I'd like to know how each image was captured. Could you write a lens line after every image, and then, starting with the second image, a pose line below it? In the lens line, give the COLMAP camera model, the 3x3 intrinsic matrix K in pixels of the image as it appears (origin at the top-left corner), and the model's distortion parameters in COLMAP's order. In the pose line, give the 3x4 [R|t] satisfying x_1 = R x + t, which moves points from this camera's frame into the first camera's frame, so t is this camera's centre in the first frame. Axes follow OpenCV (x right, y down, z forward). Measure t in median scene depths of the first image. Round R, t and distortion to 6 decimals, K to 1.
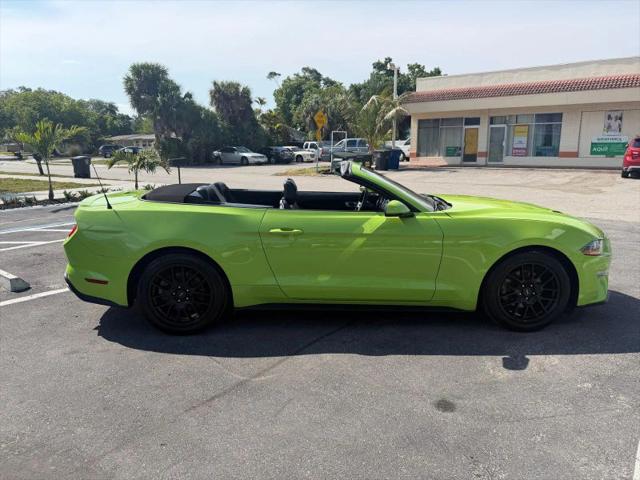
lens RADIAL K [[464.8, 0, 318.9], [0, 464.8, 242.7], [0, 0, 1]] dist [0.000437, -0.011624]
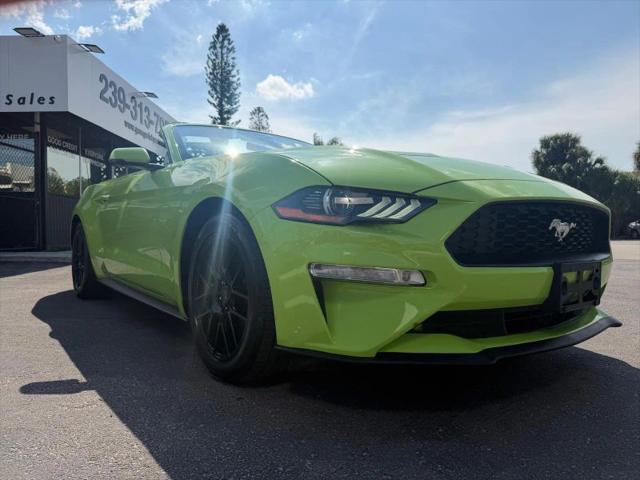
lens RADIAL K [[465.4, 0, 318.9], [0, 465.4, 232.5], [0, 0, 1]] dist [-0.011006, -0.006099]
pose [[0.595717, 0.001435, -0.803193, 0.147764], [-0.164528, 0.979012, -0.120279, 0.014041], [0.786163, 0.203800, 0.583450, 0.126522]]
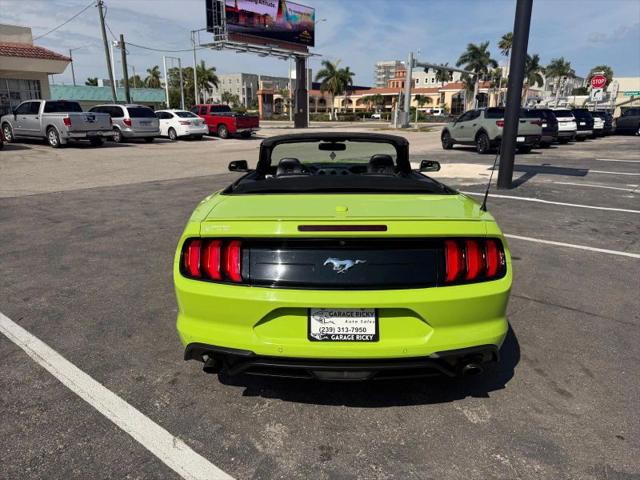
lens RADIAL K [[464.8, 0, 318.9], [0, 464.8, 242.7], [0, 0, 1]] dist [0.000437, -0.011624]
pose [[0.017114, -0.256711, 0.966337, -0.179545], [0.198359, 0.948140, 0.248364, -0.038912], [-0.979980, 0.187431, 0.067147, 0.193290]]
